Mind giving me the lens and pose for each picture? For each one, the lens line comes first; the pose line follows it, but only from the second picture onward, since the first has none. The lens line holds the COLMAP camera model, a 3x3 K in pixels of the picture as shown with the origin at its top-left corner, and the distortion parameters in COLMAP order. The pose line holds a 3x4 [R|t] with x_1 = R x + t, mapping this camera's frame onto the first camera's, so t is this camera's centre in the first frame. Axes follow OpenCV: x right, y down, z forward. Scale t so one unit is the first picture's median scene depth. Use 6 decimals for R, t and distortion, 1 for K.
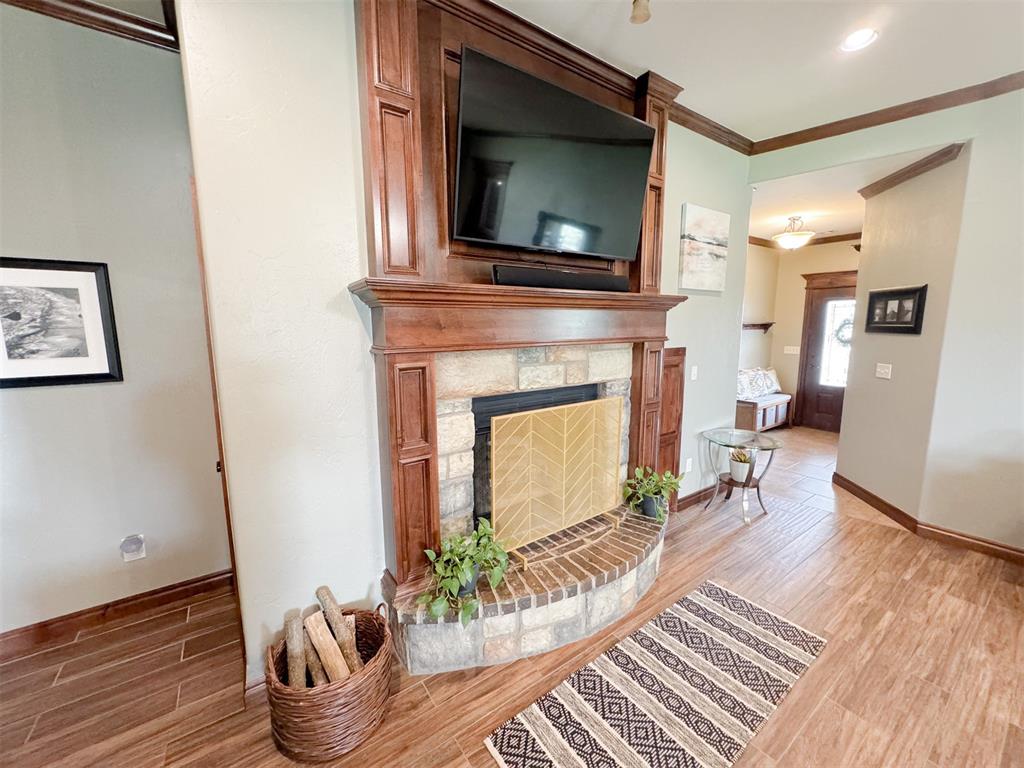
lens RADIAL K [[409.9, 0, 512.0], [0, 409.9, 384.0], [0, 0, 1]] dist [0.000818, 0.000110]
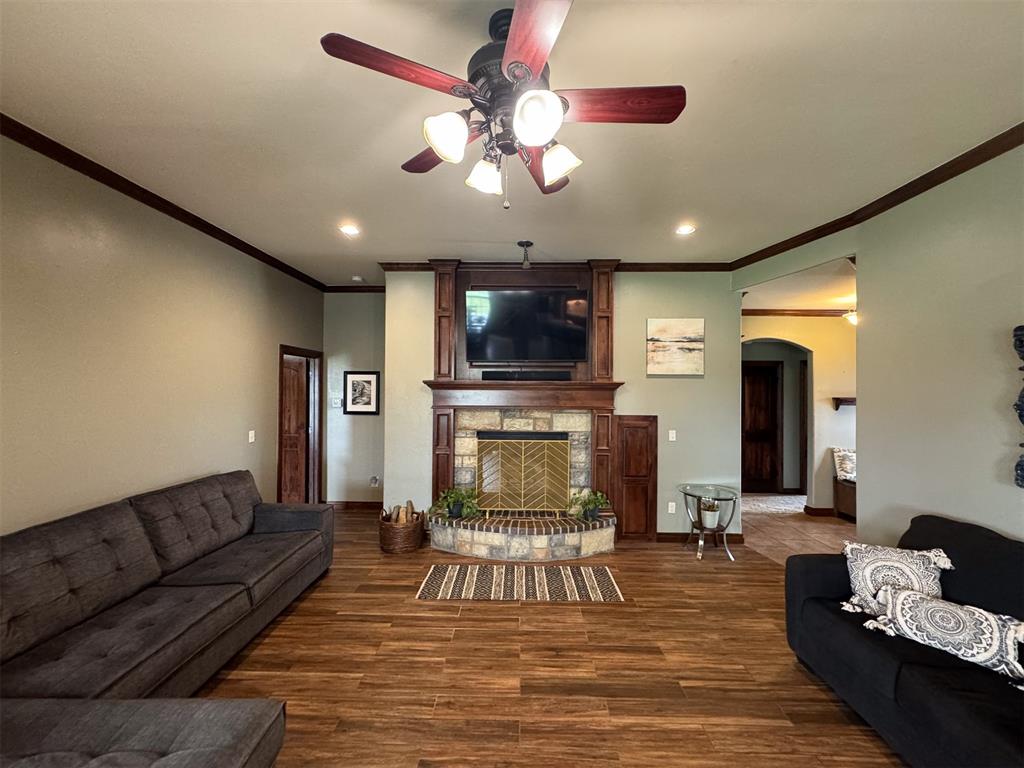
lens RADIAL K [[409.9, 0, 512.0], [0, 409.9, 384.0], [0, 0, 1]] dist [0.000818, 0.000110]
pose [[0.804820, 0.007691, -0.593469, 1.245347], [-0.097788, 0.987969, -0.119809, 0.027953], [0.585407, 0.154459, 0.795890, -0.598031]]
